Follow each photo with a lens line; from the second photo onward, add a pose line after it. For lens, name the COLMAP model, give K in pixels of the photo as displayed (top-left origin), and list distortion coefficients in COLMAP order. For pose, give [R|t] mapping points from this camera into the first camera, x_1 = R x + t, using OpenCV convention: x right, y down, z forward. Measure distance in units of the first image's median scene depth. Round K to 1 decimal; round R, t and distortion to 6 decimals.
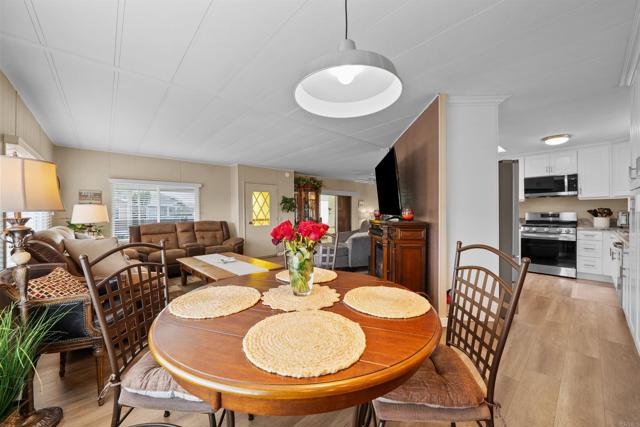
lens RADIAL K [[241.1, 0, 322.9], [0, 241.1, 213.4], [0, 0, 1]] dist [0.001119, 0.000411]
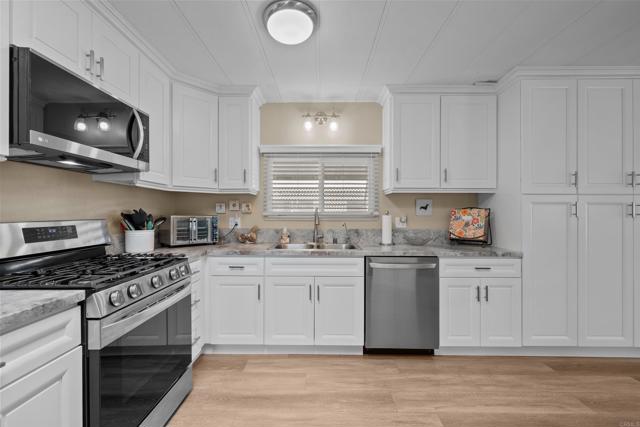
lens RADIAL K [[263.1, 0, 318.1], [0, 263.1, 213.5], [0, 0, 1]] dist [-0.004639, -0.000016]
pose [[-0.731318, 0.005640, 0.682013, 0.478743], [0.008127, 0.999967, 0.000445, -0.009158], [-0.681988, 0.005868, -0.731340, 0.919487]]
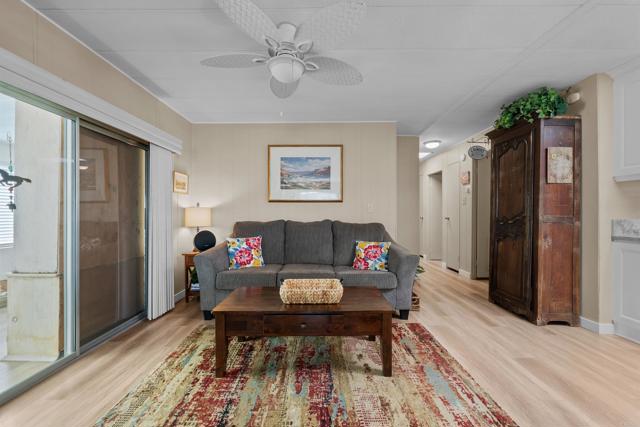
lens RADIAL K [[252.3, 0, 311.6], [0, 252.3, 213.1], [0, 0, 1]] dist [-0.002110, 0.000009]
pose [[0.688583, 0.007292, 0.725121, 0.068299], [-0.000451, 0.999954, -0.009628, 0.011689], [-0.725158, 0.006302, 0.688554, 1.146219]]
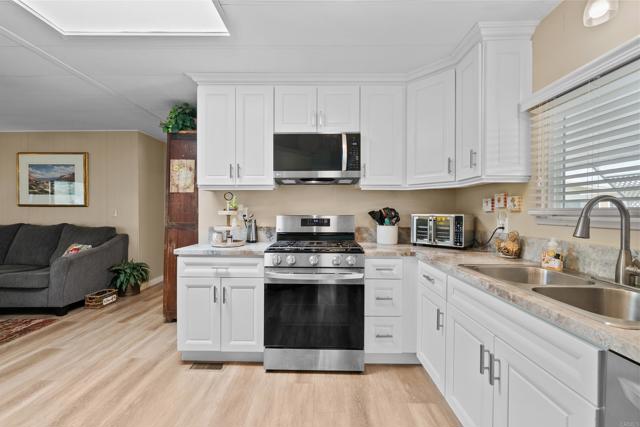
lens RADIAL K [[263.1, 0, 318.1], [0, 263.1, 213.5], [0, 0, 1]] dist [-0.004639, -0.000016]
pose [[0.690092, 0.005378, 0.723701, 0.516933], [-0.005095, 0.999984, -0.002573, -0.006013], [-0.723703, -0.001911, 0.690108, 0.581702]]
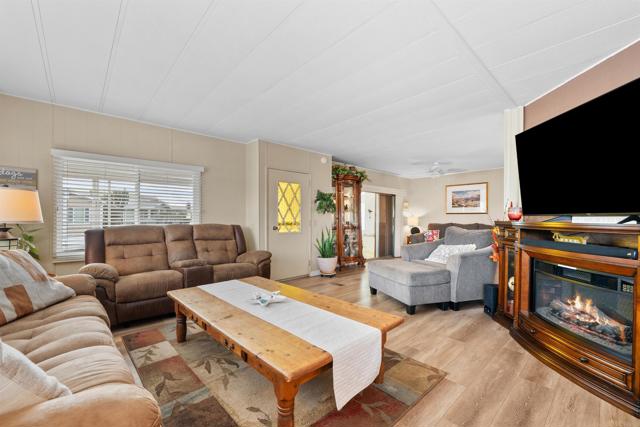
lens RADIAL K [[265.0, 0, 323.9], [0, 265.0, 216.8], [0, 0, 1]] dist [0.001662, 0.000164]
pose [[0.999829, 0.011912, 0.014144, -0.195585], [-0.011713, 0.999833, -0.014051, 0.018310], [-0.014309, 0.013883, 0.999801, 0.291828]]
